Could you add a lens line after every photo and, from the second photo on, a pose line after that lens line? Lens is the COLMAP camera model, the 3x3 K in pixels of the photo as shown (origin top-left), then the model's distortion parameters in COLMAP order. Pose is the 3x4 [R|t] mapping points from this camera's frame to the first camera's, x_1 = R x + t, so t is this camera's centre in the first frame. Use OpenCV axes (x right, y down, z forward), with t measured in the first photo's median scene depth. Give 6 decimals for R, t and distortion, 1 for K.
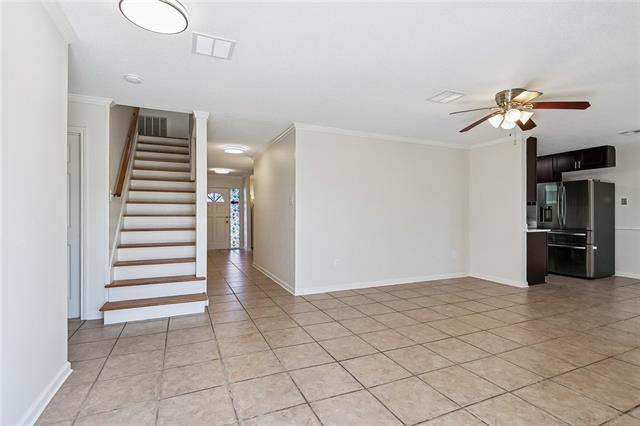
lens RADIAL K [[309.2, 0, 320.0], [0, 309.2, 213.0], [0, 0, 1]] dist [0.001666, 0.000513]
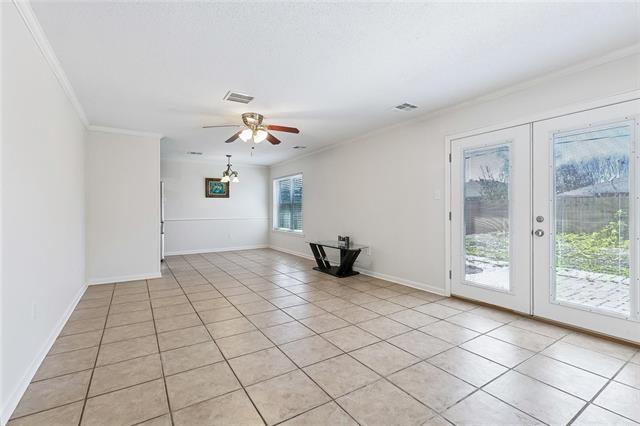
lens RADIAL K [[290.9, 0, 320.0], [0, 290.9, 210.2], [0, 0, 1]] dist [0.003332, 0.000309]
pose [[-0.151234, -0.003546, 0.988492, -0.389983], [-0.001230, 0.999993, 0.003399, 0.004588], [-0.988497, -0.000702, -0.151238, 0.550334]]
